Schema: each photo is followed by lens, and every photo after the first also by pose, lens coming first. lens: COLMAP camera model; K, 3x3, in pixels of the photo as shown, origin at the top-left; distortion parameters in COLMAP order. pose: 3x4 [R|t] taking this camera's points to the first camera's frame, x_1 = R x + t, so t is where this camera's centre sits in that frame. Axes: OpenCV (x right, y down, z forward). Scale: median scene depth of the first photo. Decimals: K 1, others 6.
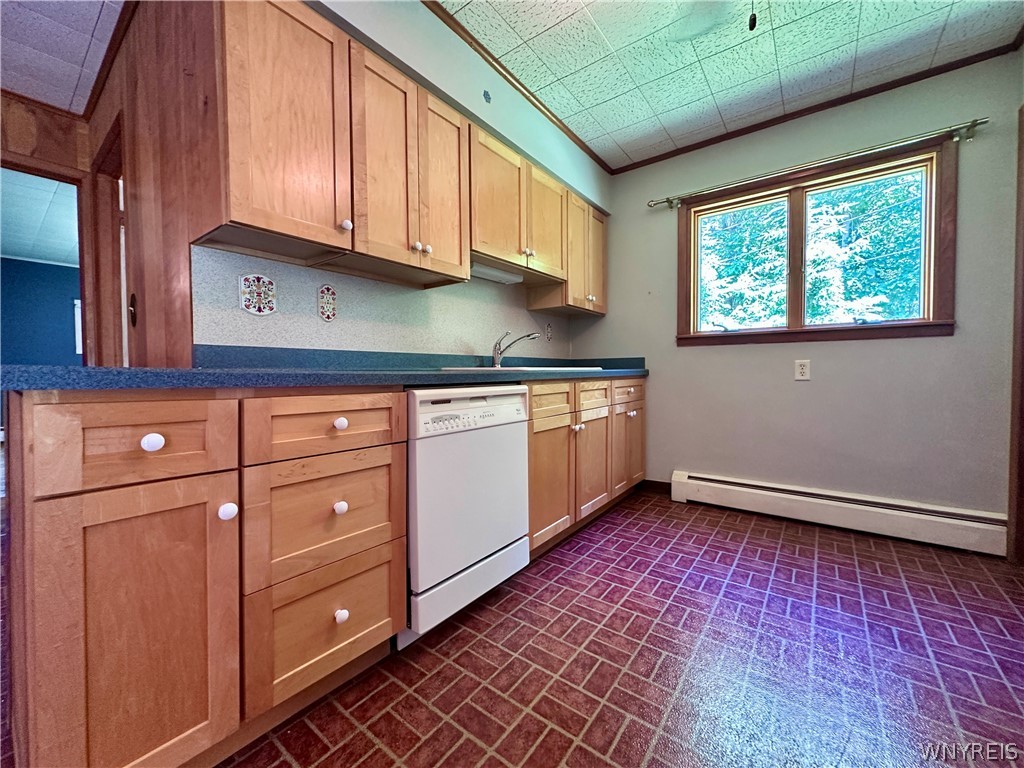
lens RADIAL K [[408.4, 0, 514.0], [0, 408.4, 383.0], [0, 0, 1]] dist [-0.003144, 0.001074]
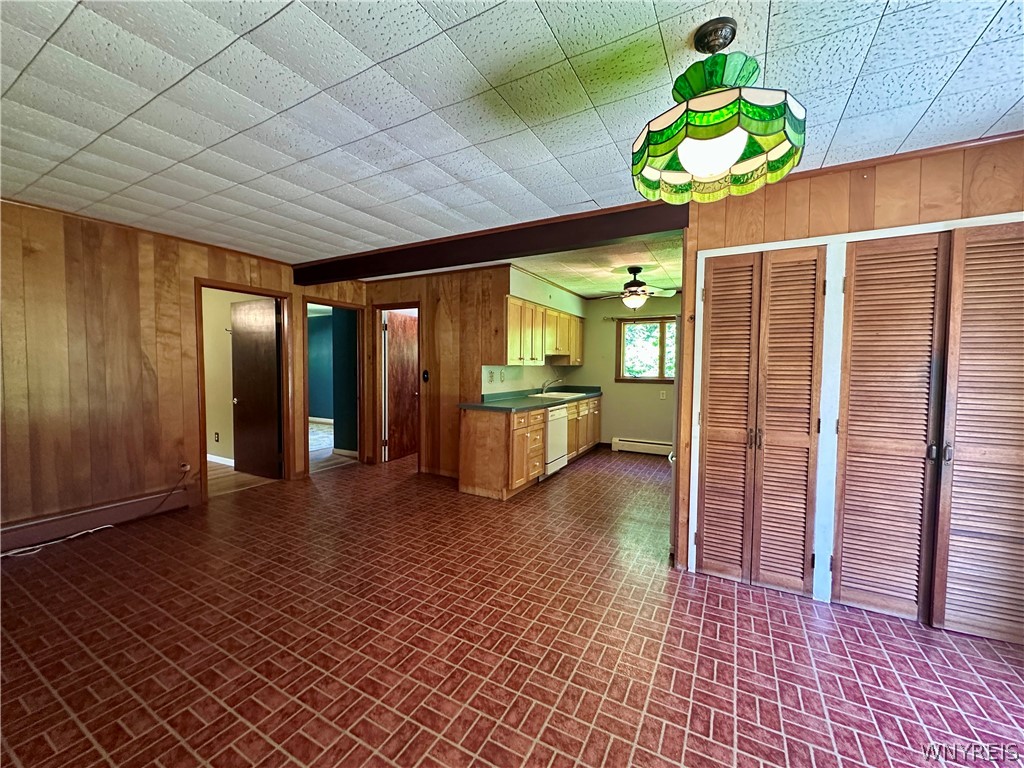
lens RADIAL K [[408.4, 0, 513.1], [0, 408.4, 380.5], [0, 0, 1]] dist [-0.003144, 0.001074]
pose [[0.989596, 0.007914, 0.143656, -0.554401], [-0.008890, 0.999942, 0.006151, -0.127413], [-0.143599, -0.007364, 0.989609, -1.324956]]
